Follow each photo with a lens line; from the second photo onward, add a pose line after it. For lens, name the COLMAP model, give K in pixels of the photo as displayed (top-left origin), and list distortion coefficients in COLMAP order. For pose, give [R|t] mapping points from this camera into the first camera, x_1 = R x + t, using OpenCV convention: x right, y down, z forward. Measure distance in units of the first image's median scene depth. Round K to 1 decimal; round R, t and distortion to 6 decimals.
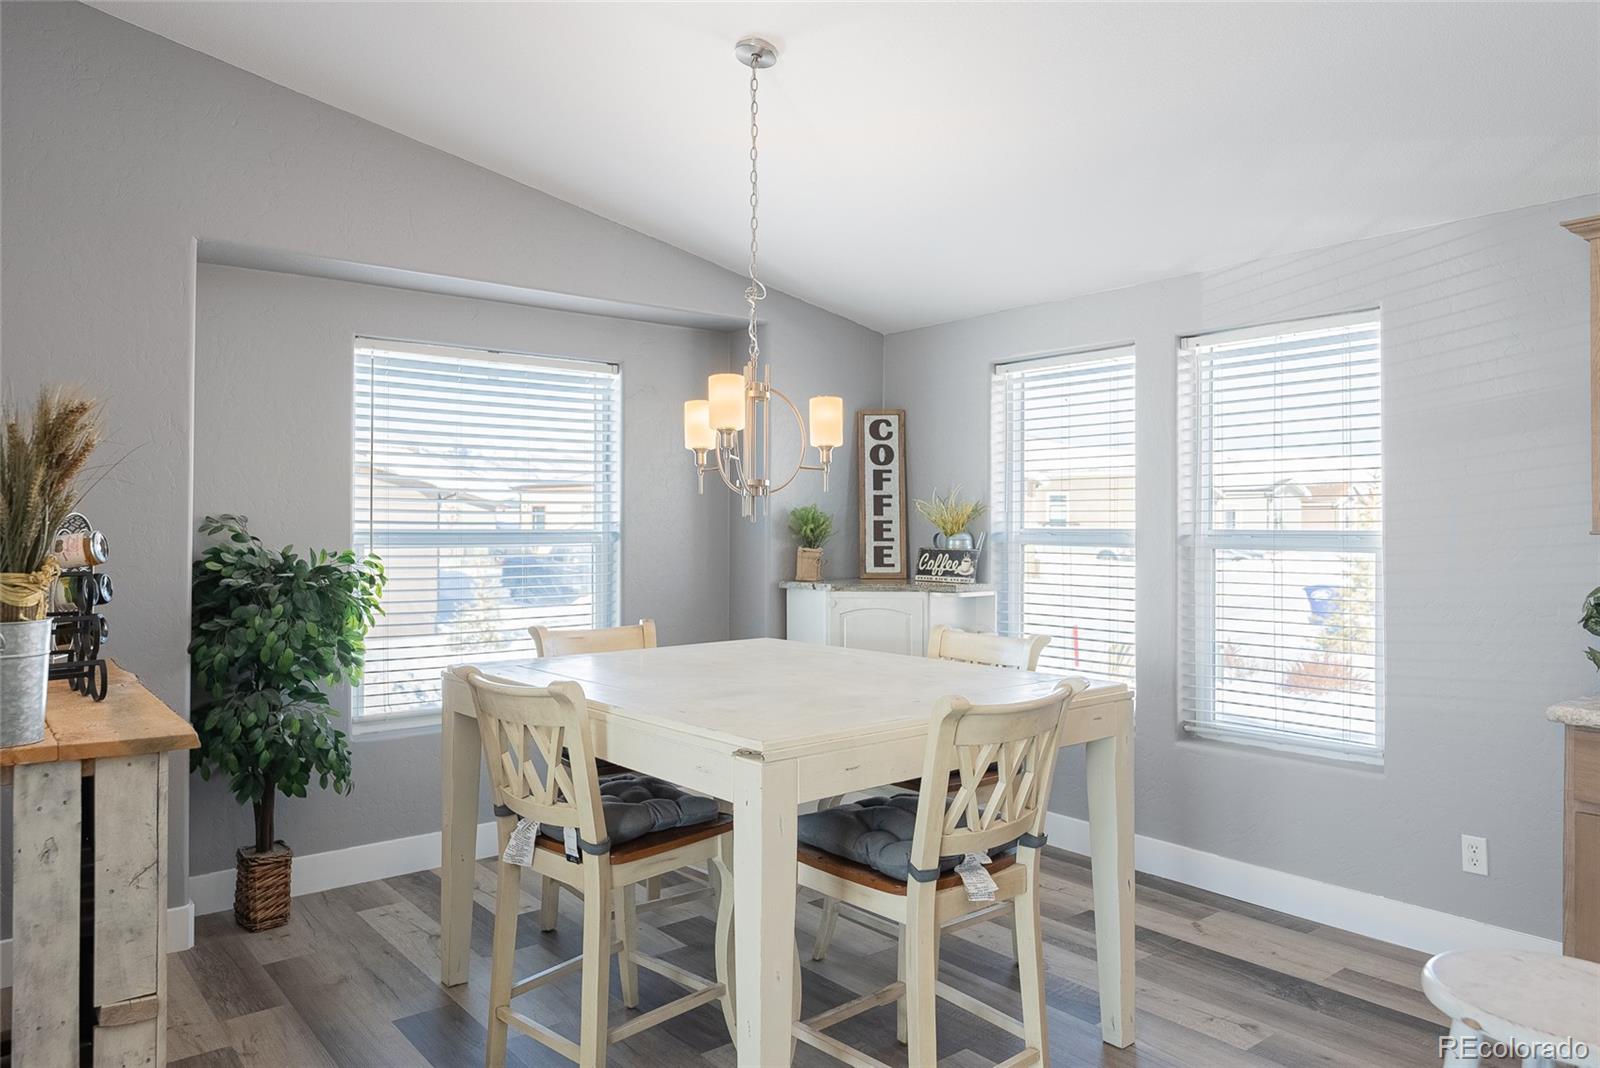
lens RADIAL K [[1070.6, 0, 796.8], [0, 1070.6, 513.1], [0, 0, 1]] dist [-0.001809, -0.001104]
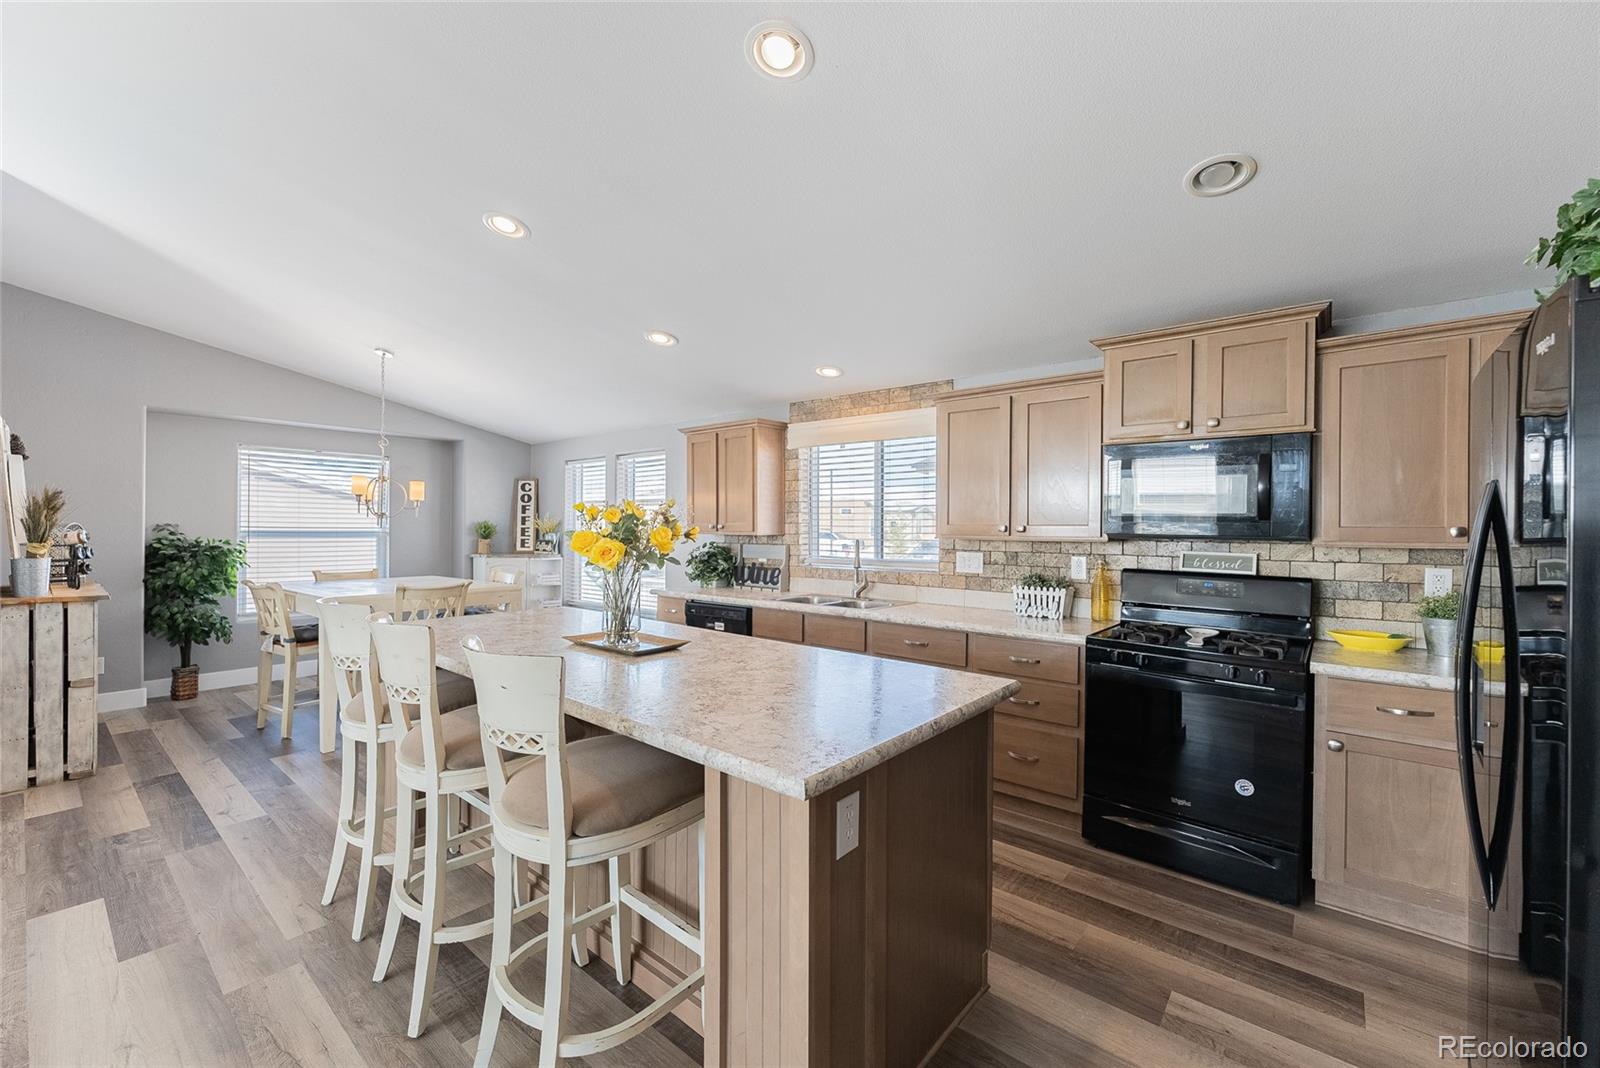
lens RADIAL K [[642.7, 0, 800.1], [0, 642.7, 532.4], [0, 0, 1]] dist [0.000984, -0.000402]
pose [[0.979988, 0.004391, 0.199006, 0.476883], [-0.007562, 0.999856, 0.015173, -0.009561], [-0.198911, -0.016374, 0.979881, -0.566653]]
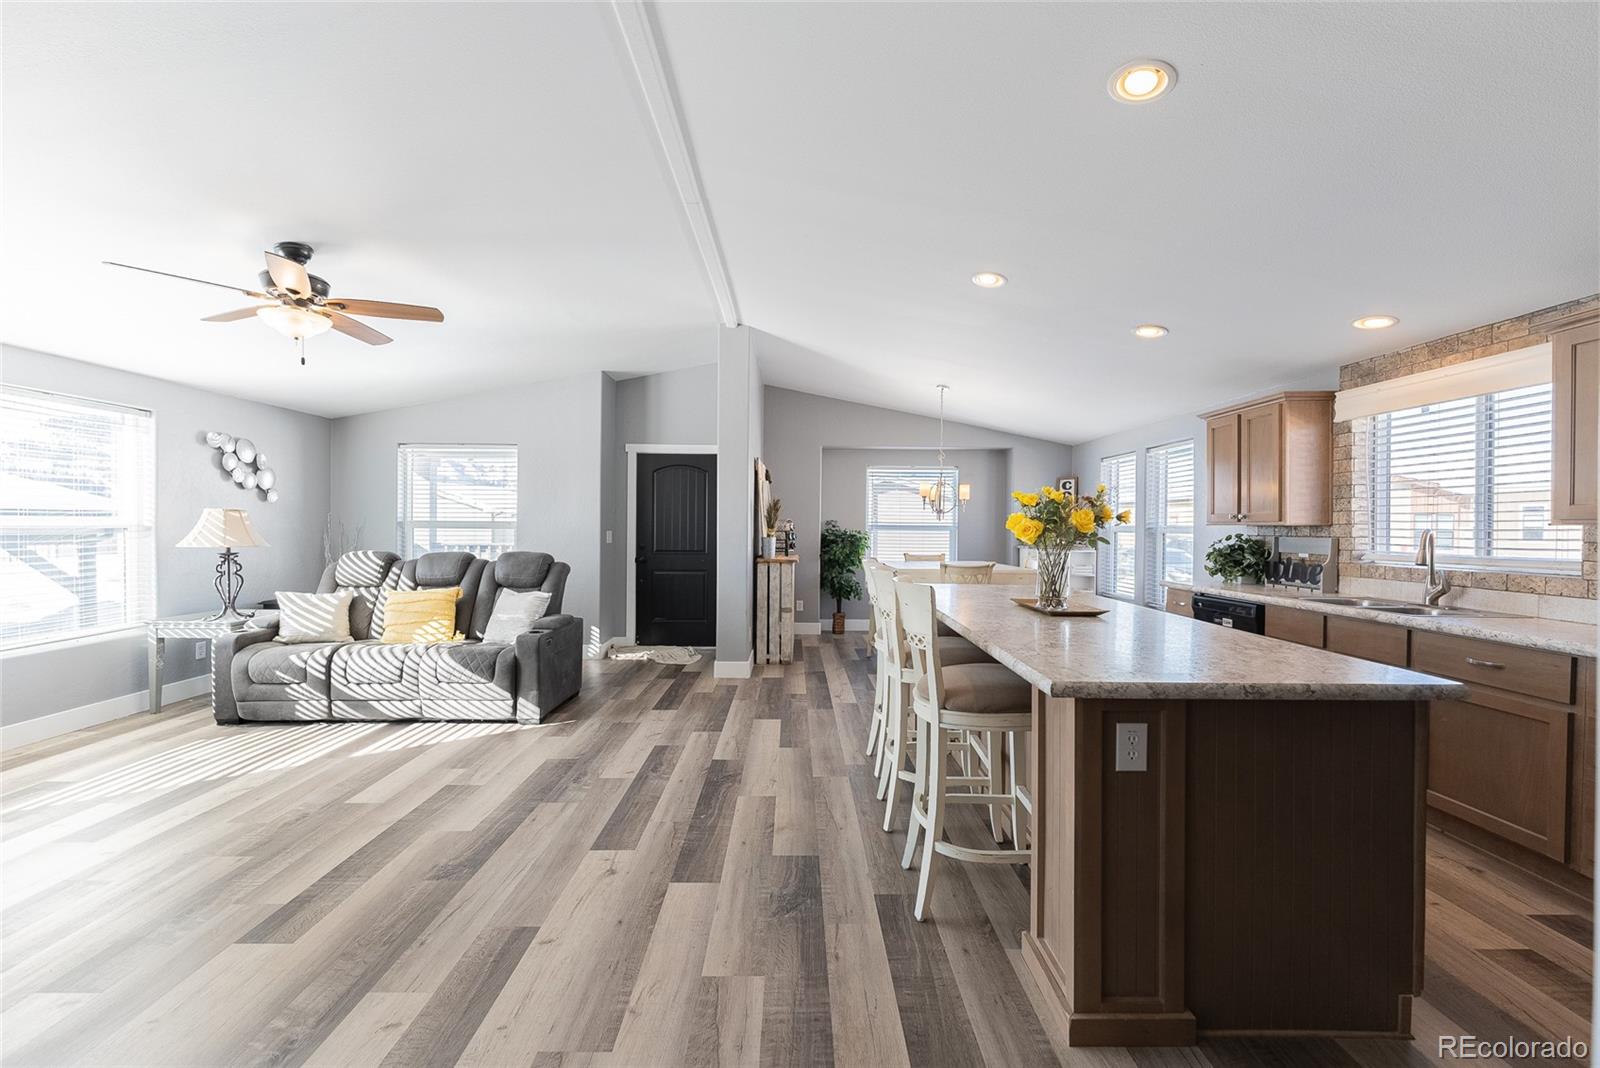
lens RADIAL K [[642.7, 0, 800.1], [0, 642.7, 532.4], [0, 0, 1]] dist [0.000984, -0.000402]
pose [[0.784149, 0.010121, -0.620490, 0.654198], [-0.000395, 0.999875, 0.015810, 0.008422], [0.620572, -0.012152, 0.784055, -0.683980]]
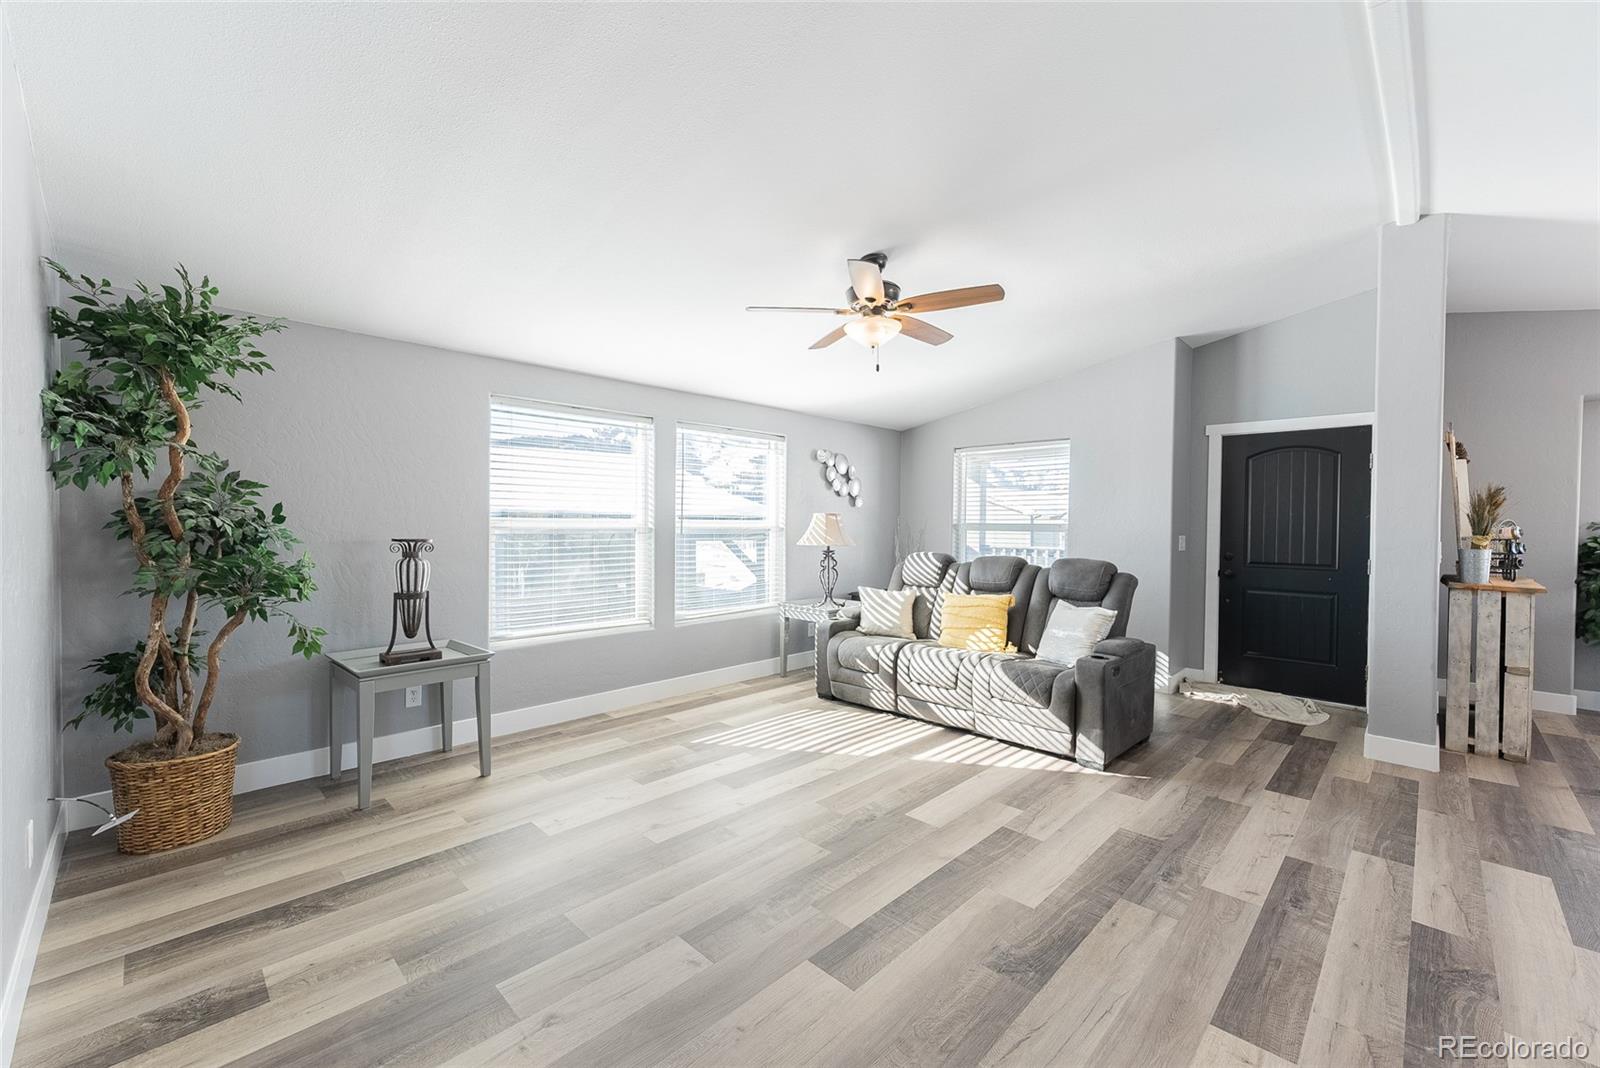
lens RADIAL K [[642.7, 0, 800.1], [0, 642.7, 532.4], [0, 0, 1]] dist [0.000984, -0.000402]
pose [[0.113004, 0.012269, -0.993519, 0.483473], [-0.001042, 0.999925, 0.012230, 0.008832], [0.993594, -0.000347, 0.113008, -0.631112]]
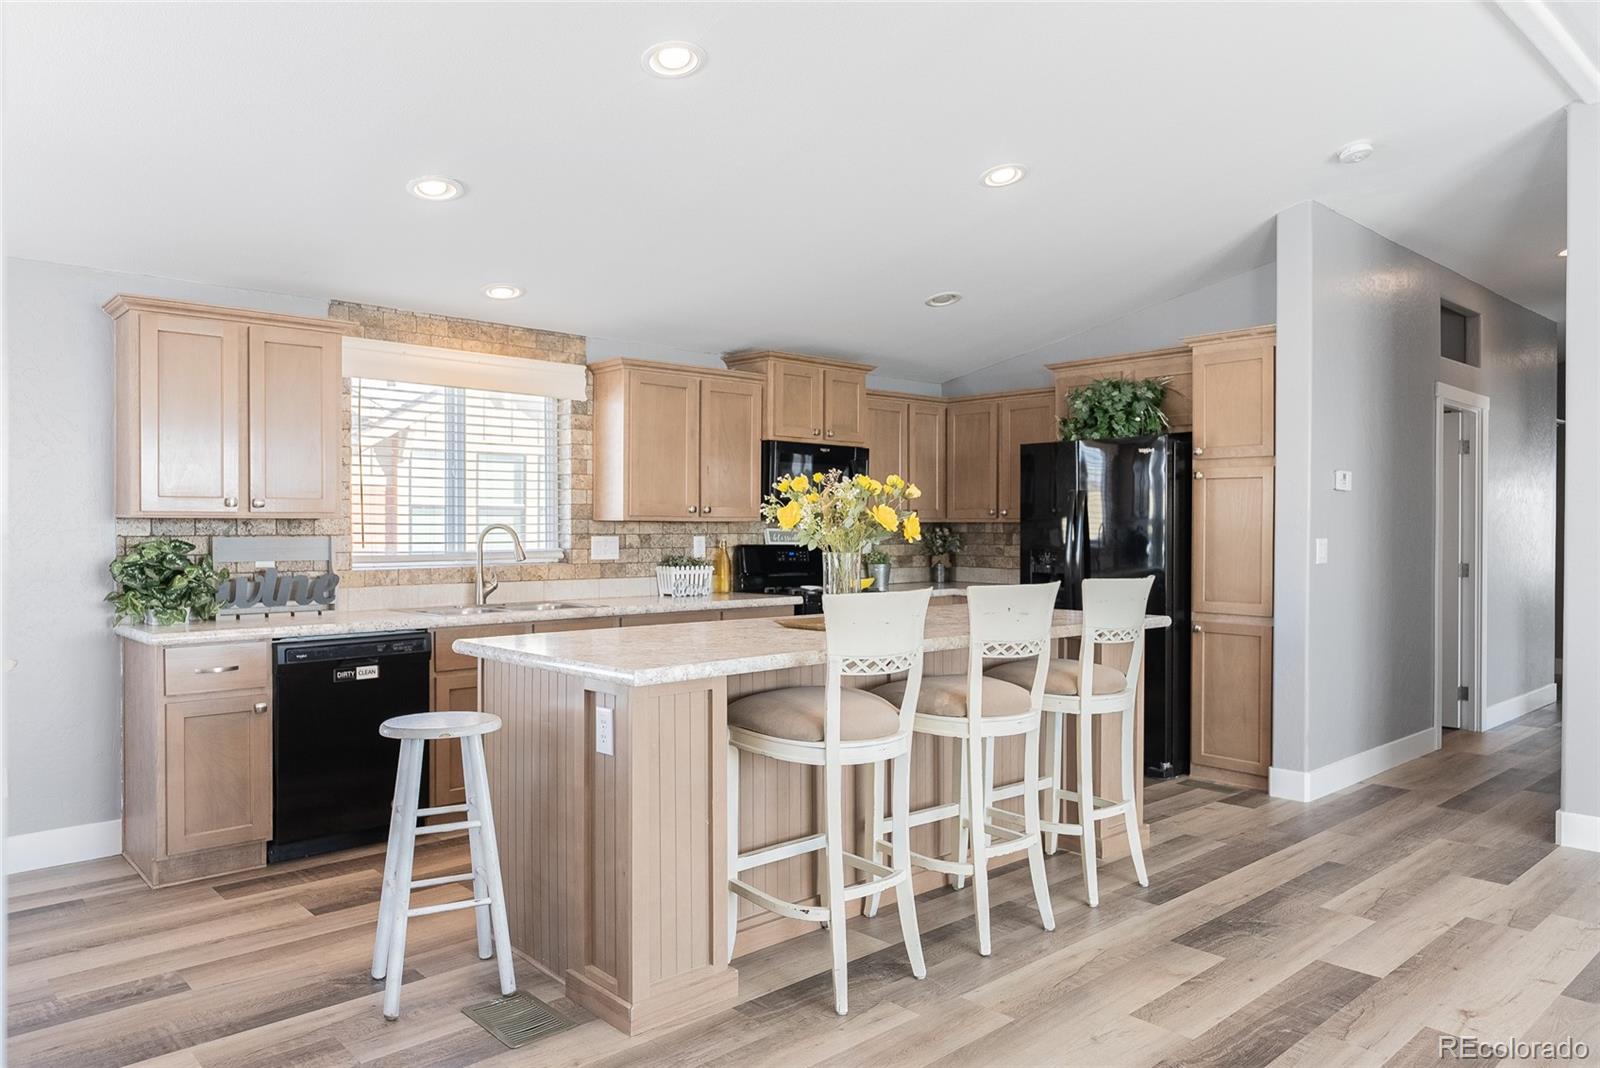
lens RADIAL K [[1066.9, 0, 800.0], [0, 1066.9, 534.0], [0, 0, 1]] dist [0.002330, -0.004106]
pose [[-0.058954, -0.007599, 0.998232, -0.496444], [-0.007953, 0.999943, 0.007142, 0.017088], [-0.998229, -0.007518, -0.059011, 0.134456]]
